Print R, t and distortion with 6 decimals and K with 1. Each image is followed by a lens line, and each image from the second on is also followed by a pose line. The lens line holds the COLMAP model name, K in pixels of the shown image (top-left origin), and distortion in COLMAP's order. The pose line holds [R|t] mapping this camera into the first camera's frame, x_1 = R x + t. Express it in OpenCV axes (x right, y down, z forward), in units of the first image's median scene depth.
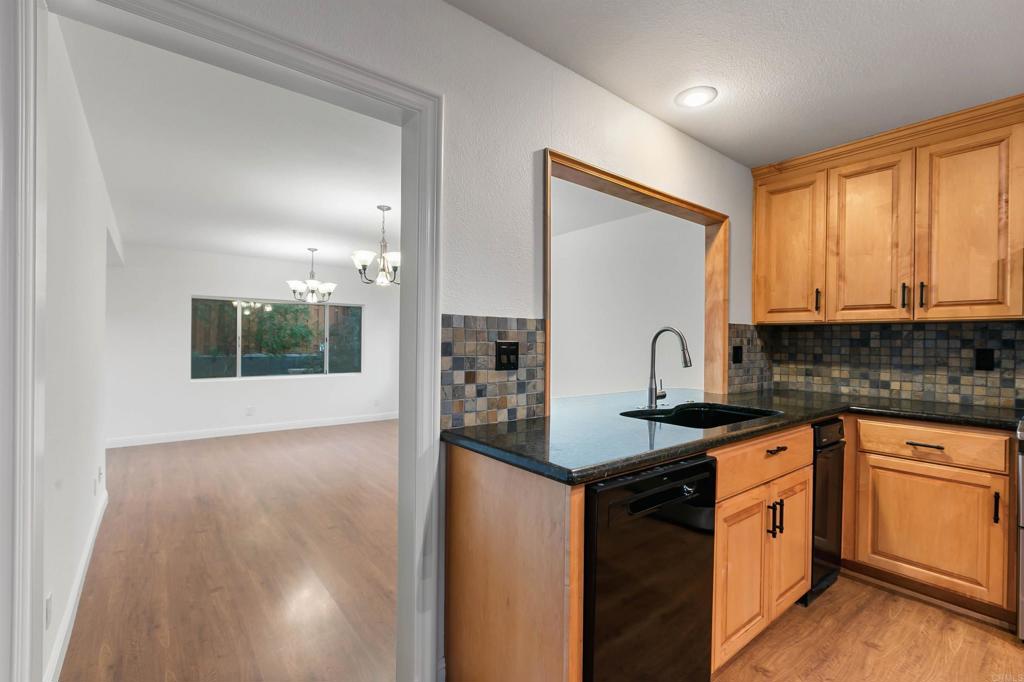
lens RADIAL K [[460.1, 0, 508.4], [0, 460.1, 343.1], [0, 0, 1]] dist [-0.001205, -0.000794]
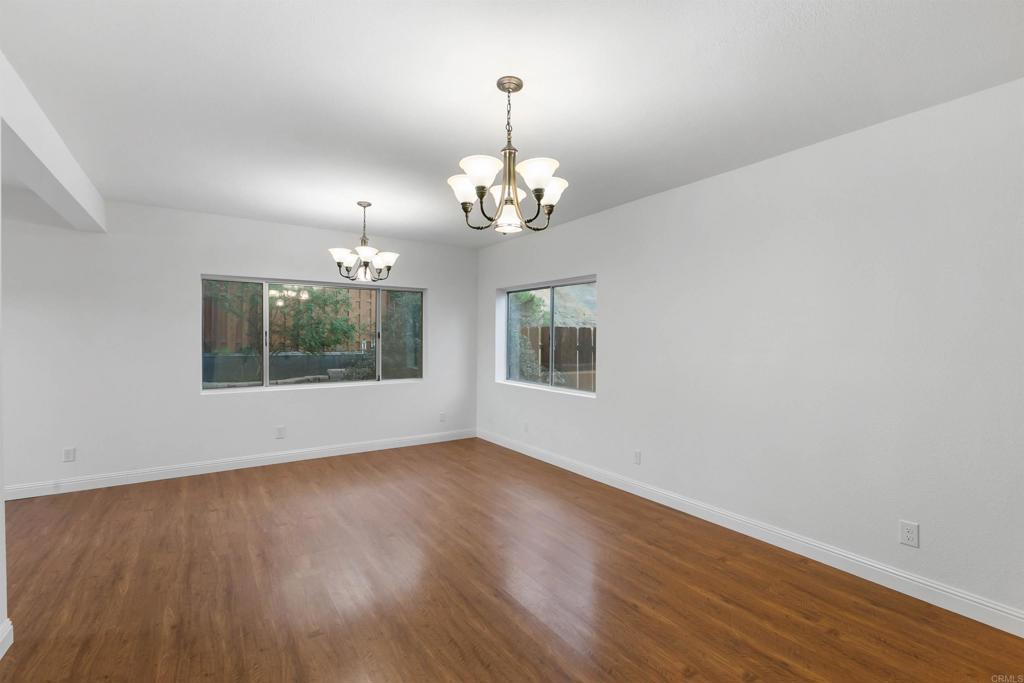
lens RADIAL K [[460.1, 0, 508.4], [0, 460.1, 343.6], [0, 0, 1]] dist [-0.001205, -0.000794]
pose [[0.997710, -0.003374, -0.067545, -0.159958], [0.004106, 0.999934, 0.010707, -0.000751], [0.067505, -0.010959, 0.997659, 0.314531]]
